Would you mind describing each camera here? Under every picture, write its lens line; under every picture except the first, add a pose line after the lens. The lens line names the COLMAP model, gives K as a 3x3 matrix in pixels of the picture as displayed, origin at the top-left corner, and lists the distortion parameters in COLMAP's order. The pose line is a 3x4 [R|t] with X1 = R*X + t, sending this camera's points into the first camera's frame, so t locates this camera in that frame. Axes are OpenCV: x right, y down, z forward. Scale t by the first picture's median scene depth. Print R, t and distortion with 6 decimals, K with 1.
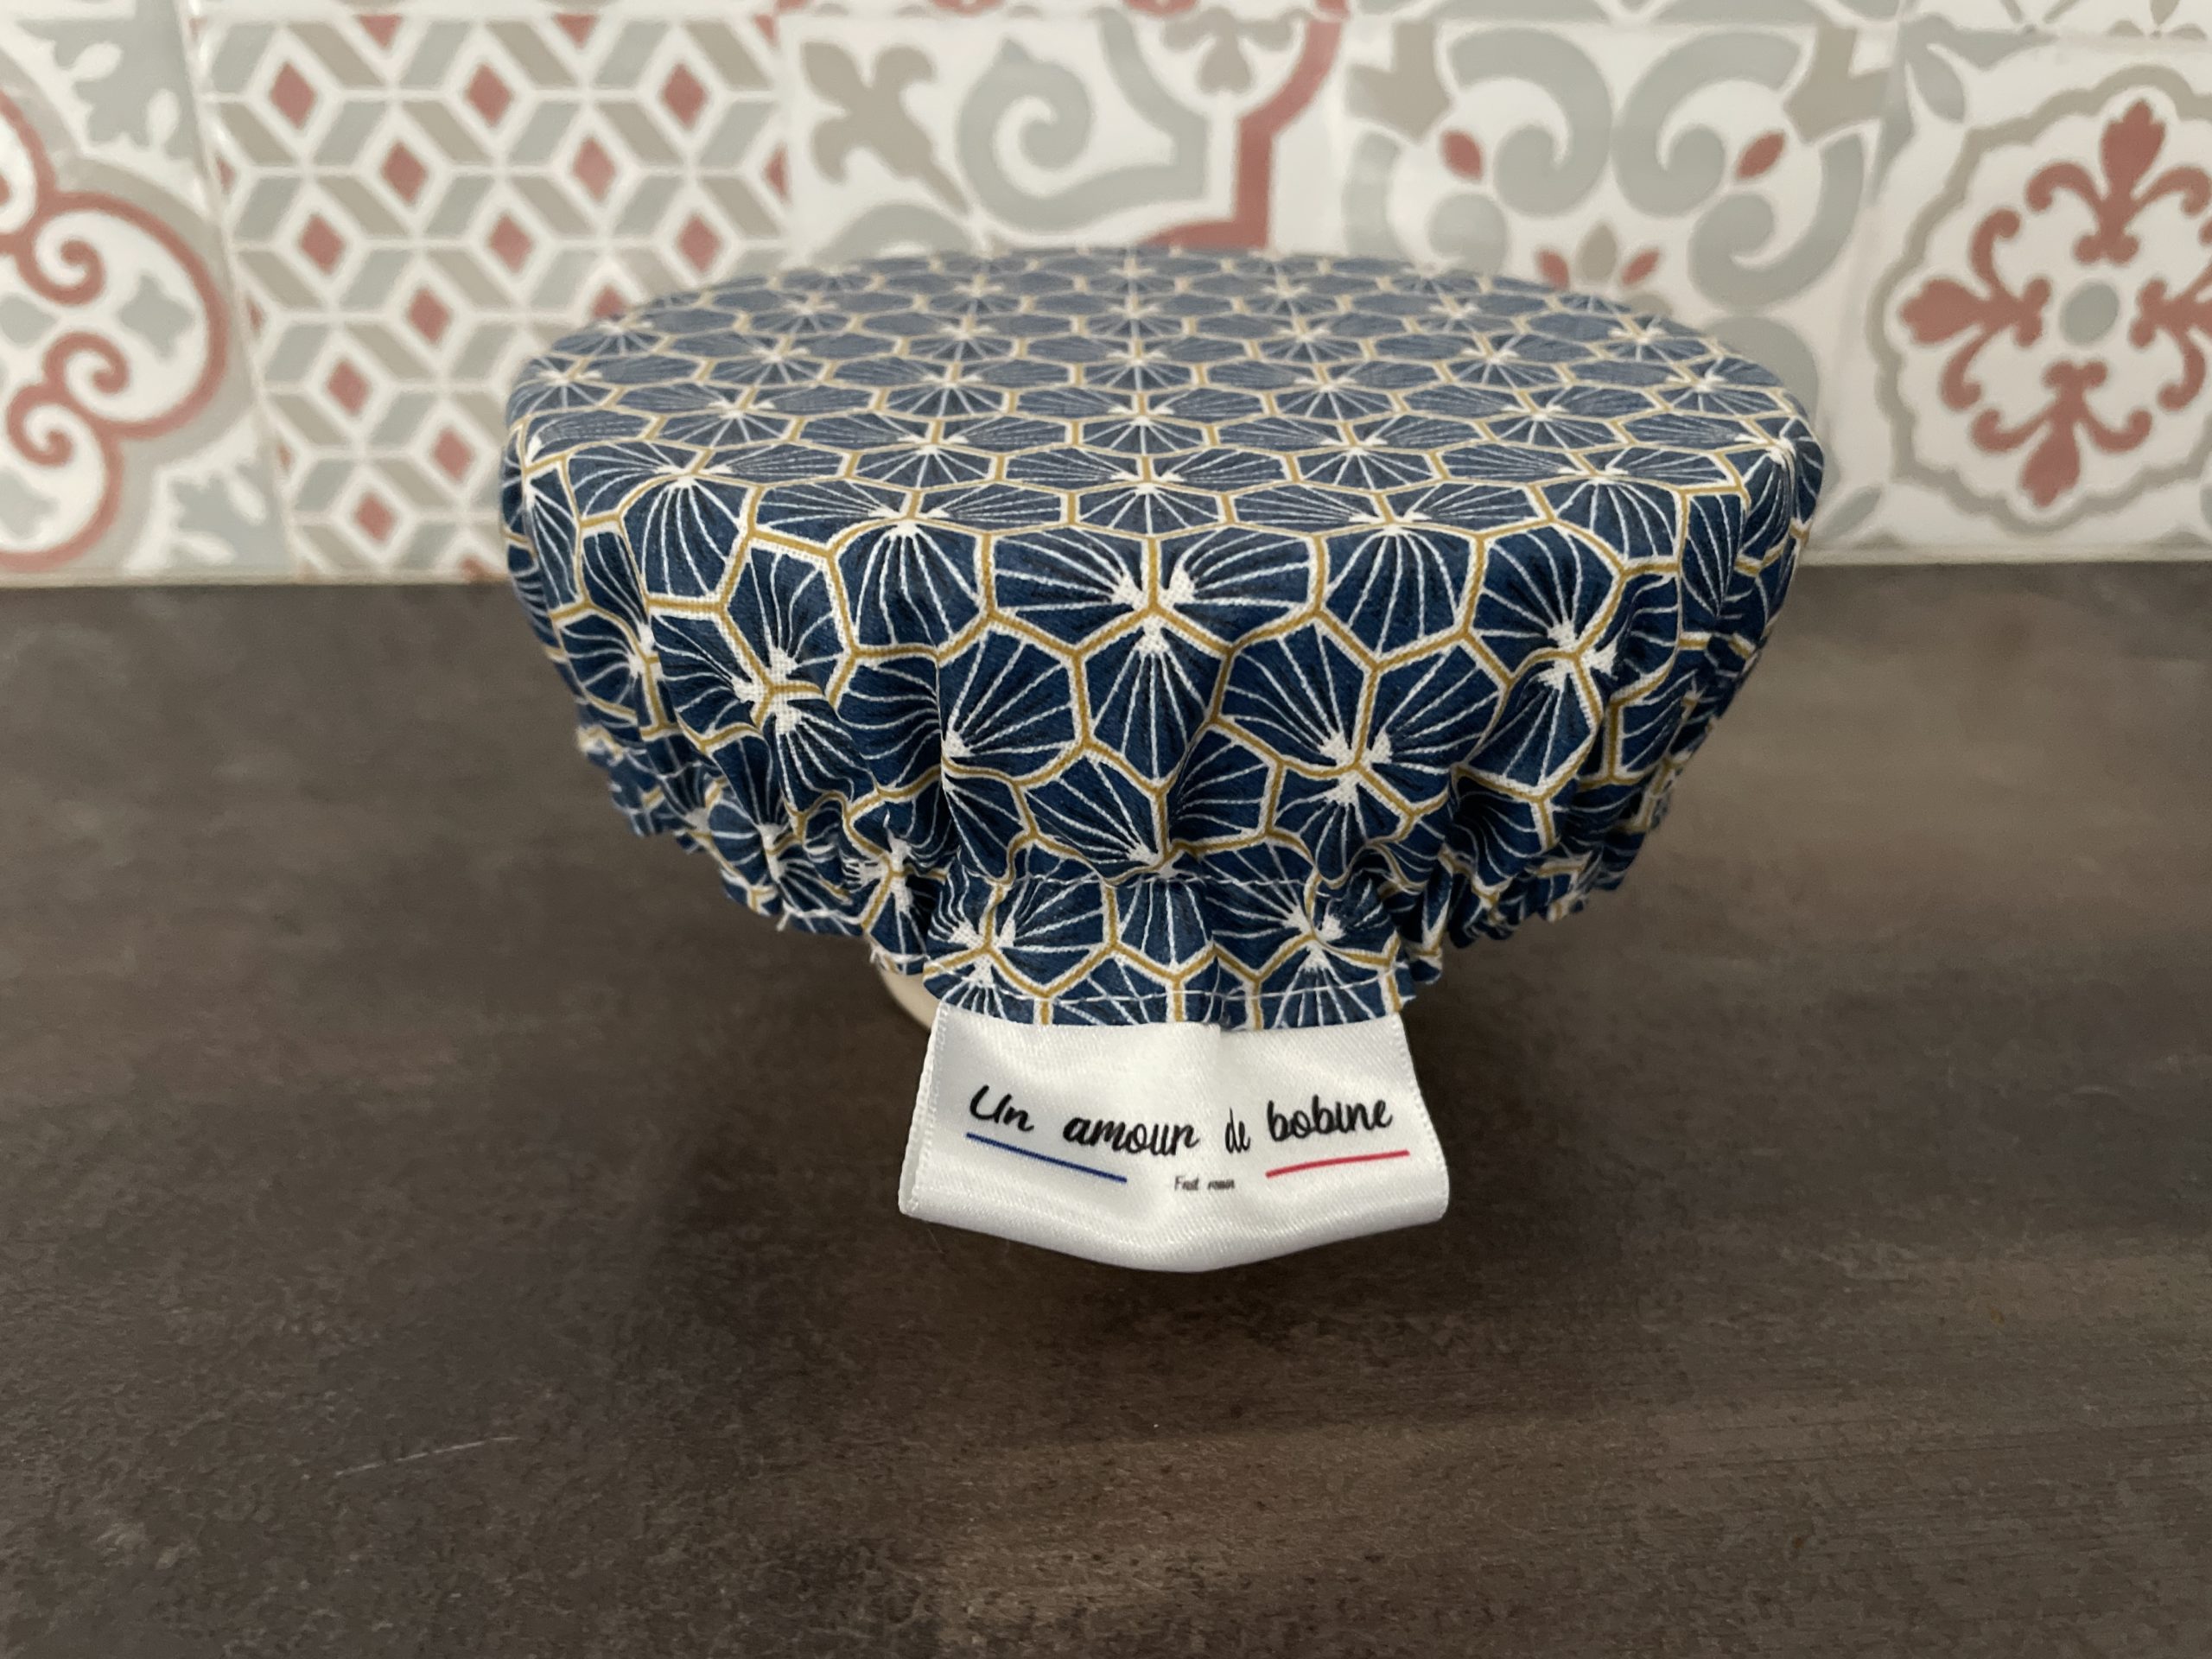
lens RADIAL K [[1693.8, 0, 1107.3], [0, 1693.8, 845.0], [0, 0, 1]] dist [0.054488, -0.112329]
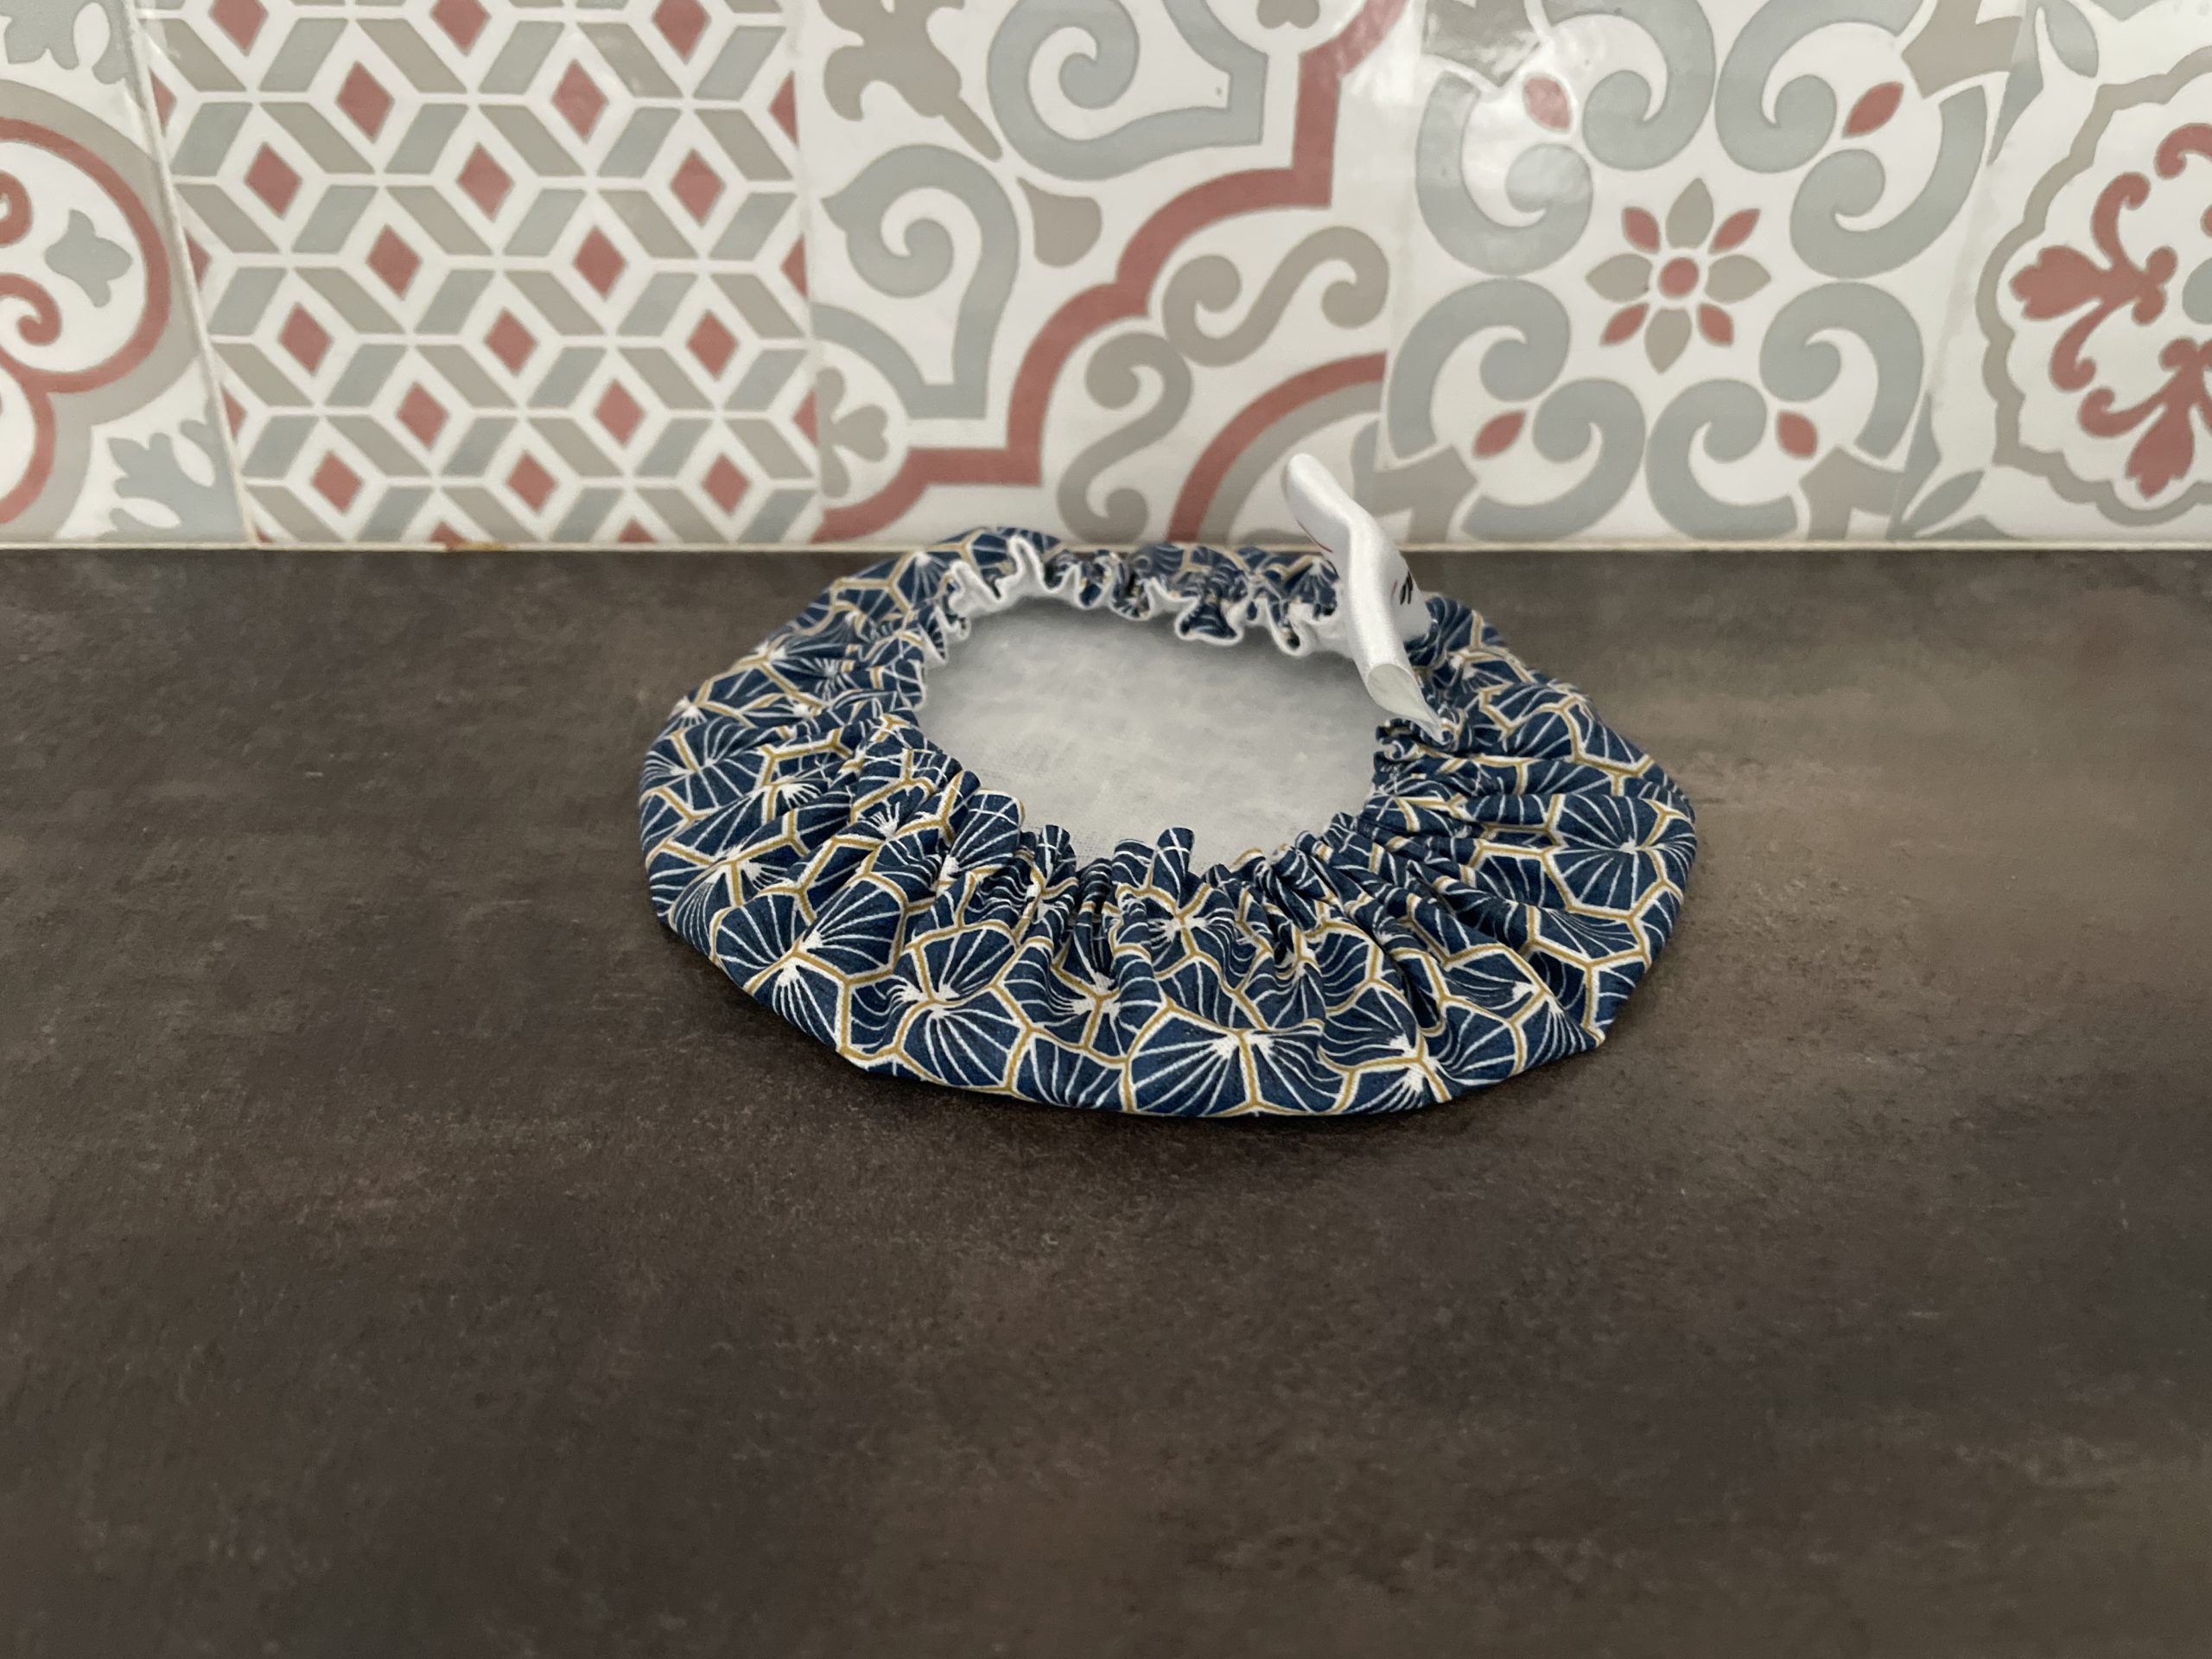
lens RADIAL K [[1678.8, 0, 1119.6], [0, 1678.8, 827.3], [0, 0, 1]] dist [0.060501, -0.109321]
pose [[0.999786, 0.013096, 0.016000, -0.028043], [-0.013913, 0.998547, 0.052062, -0.067032], [-0.015295, -0.052273, 0.998516, 0.092902]]
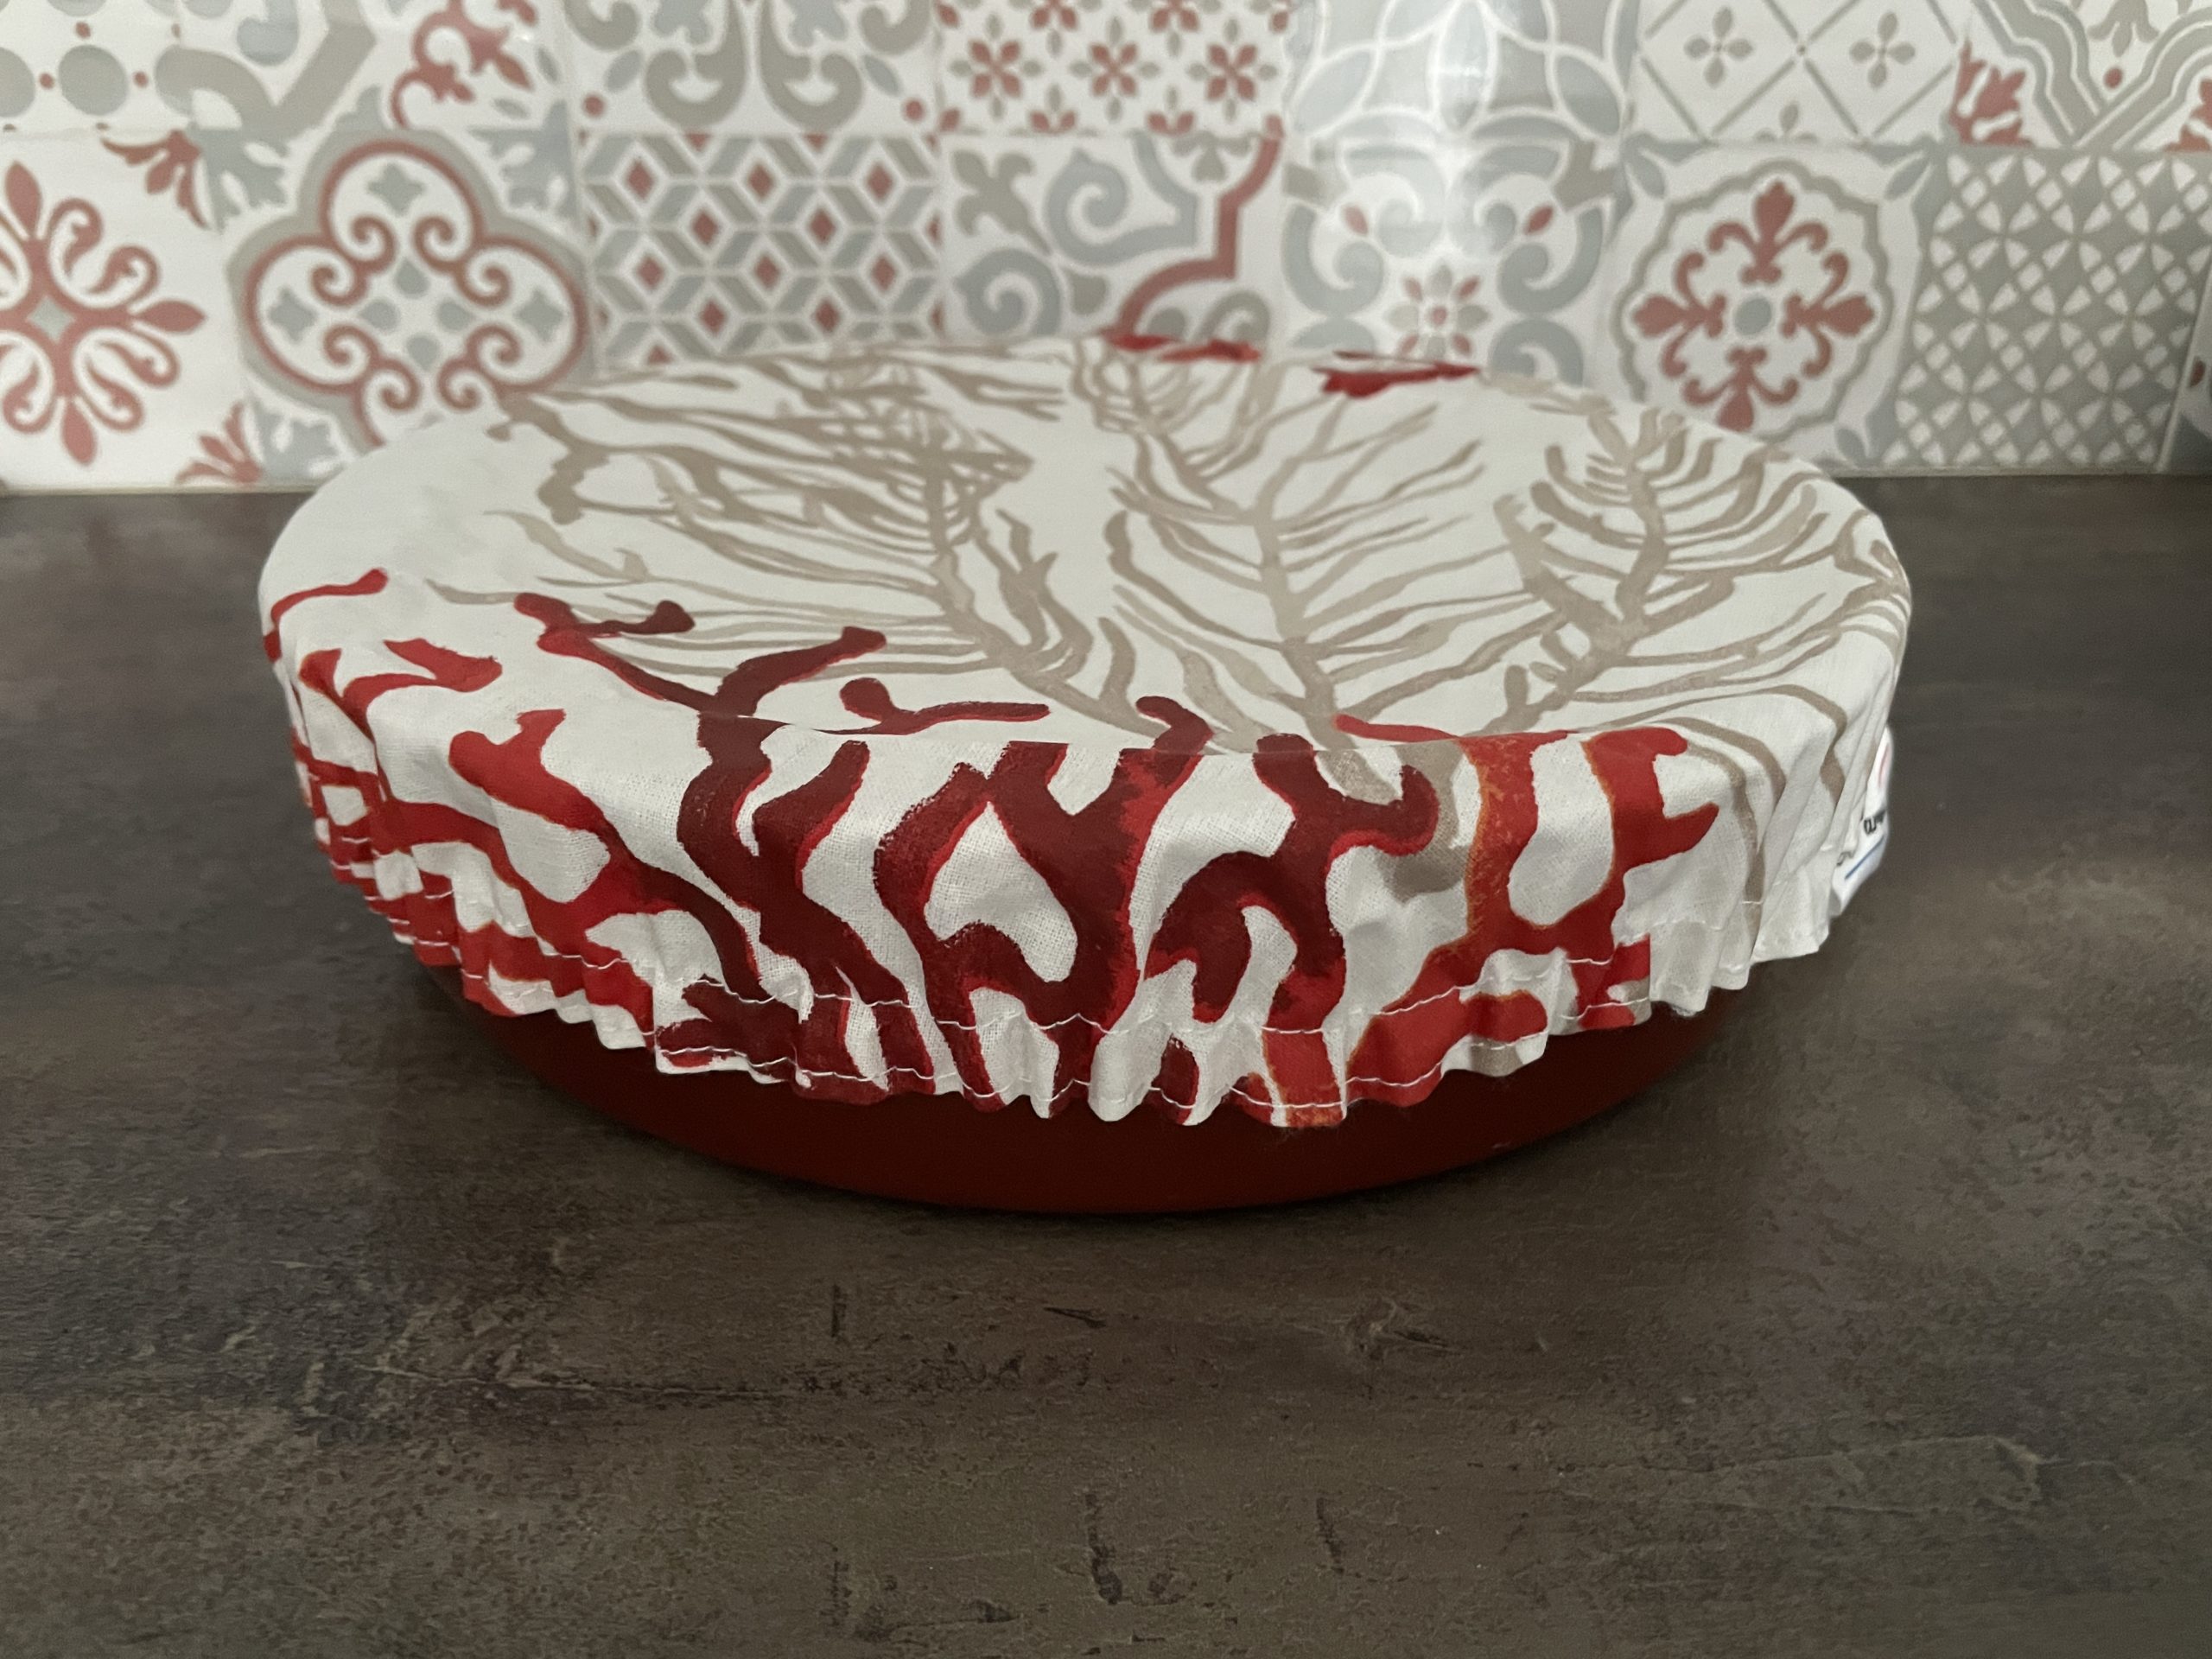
lens RADIAL K [[1678.8, 0, 1119.6], [0, 1678.8, 827.3], [0, 0, 1]] dist [0.060501, -0.109321]
pose [[0.999311, -0.009249, 0.035949, -0.081638], [0.009961, 0.999757, -0.019653, 0.208857], [-0.035759, 0.019997, 0.999160, -0.604870]]
